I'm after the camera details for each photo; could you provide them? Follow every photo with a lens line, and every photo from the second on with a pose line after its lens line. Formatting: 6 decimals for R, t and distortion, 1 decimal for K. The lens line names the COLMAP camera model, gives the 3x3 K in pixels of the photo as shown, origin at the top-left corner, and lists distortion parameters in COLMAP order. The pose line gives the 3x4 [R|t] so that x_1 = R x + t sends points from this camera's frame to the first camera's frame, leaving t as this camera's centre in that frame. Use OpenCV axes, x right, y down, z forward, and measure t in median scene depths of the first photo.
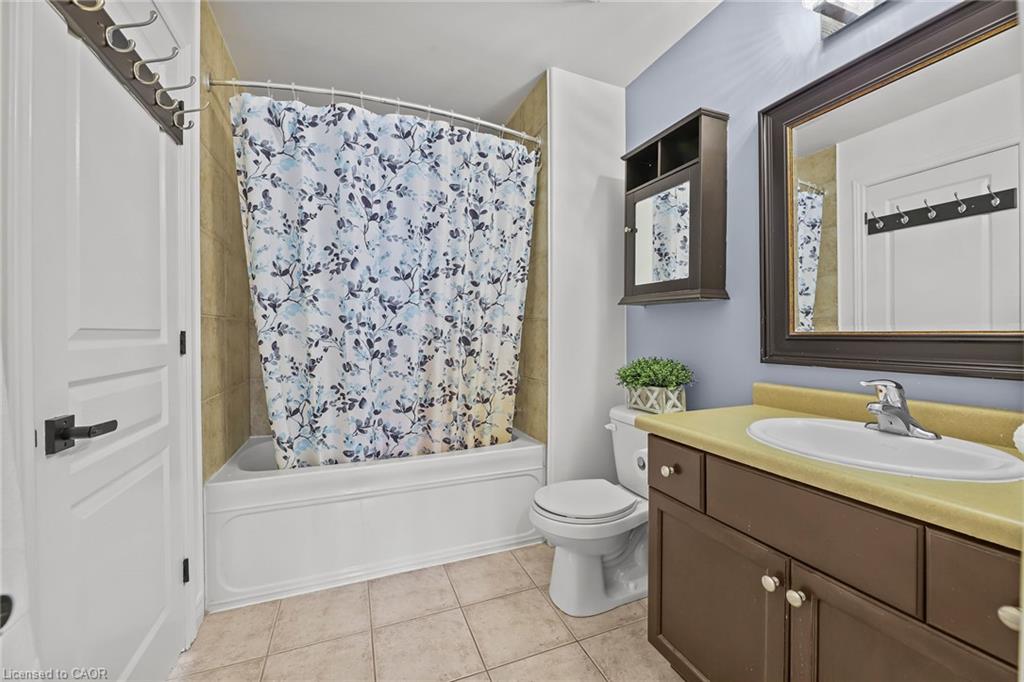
lens RADIAL K [[420.5, 0, 512.1], [0, 420.5, 334.3], [0, 0, 1]] dist [0.000893, -0.000050]
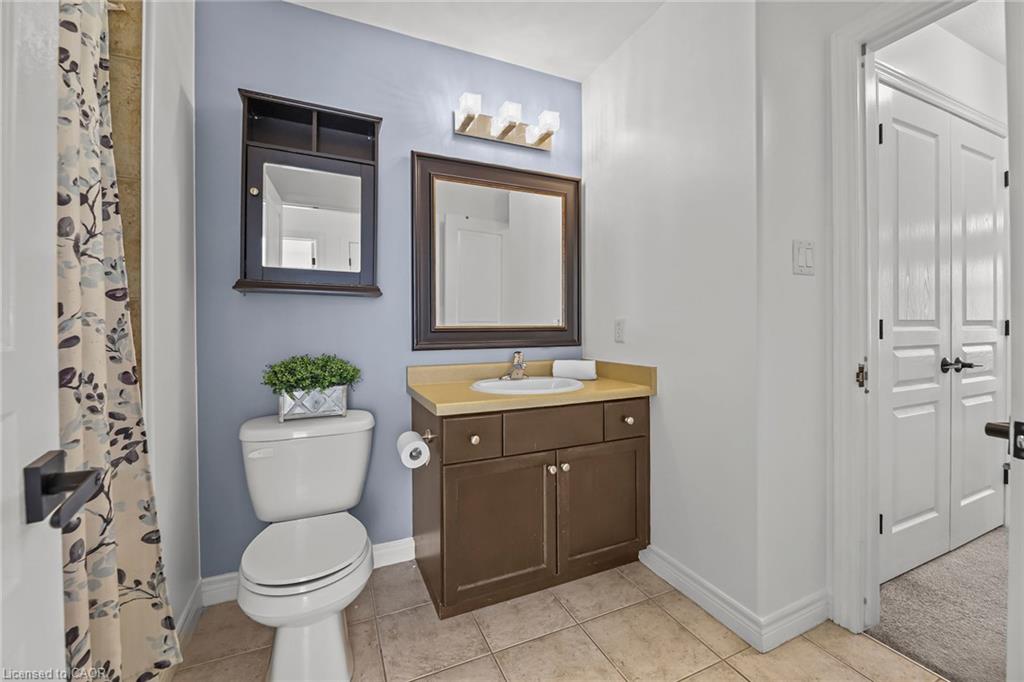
lens RADIAL K [[420.5, 0, 513.2], [0, 420.5, 336.0], [0, 0, 1]] dist [0.000893, -0.000050]
pose [[-0.041199, -0.000958, 0.999150, -0.701869], [0.013230, 0.999911, 0.001505, 0.025418], [-0.999063, 0.013281, -0.041183, 0.781649]]
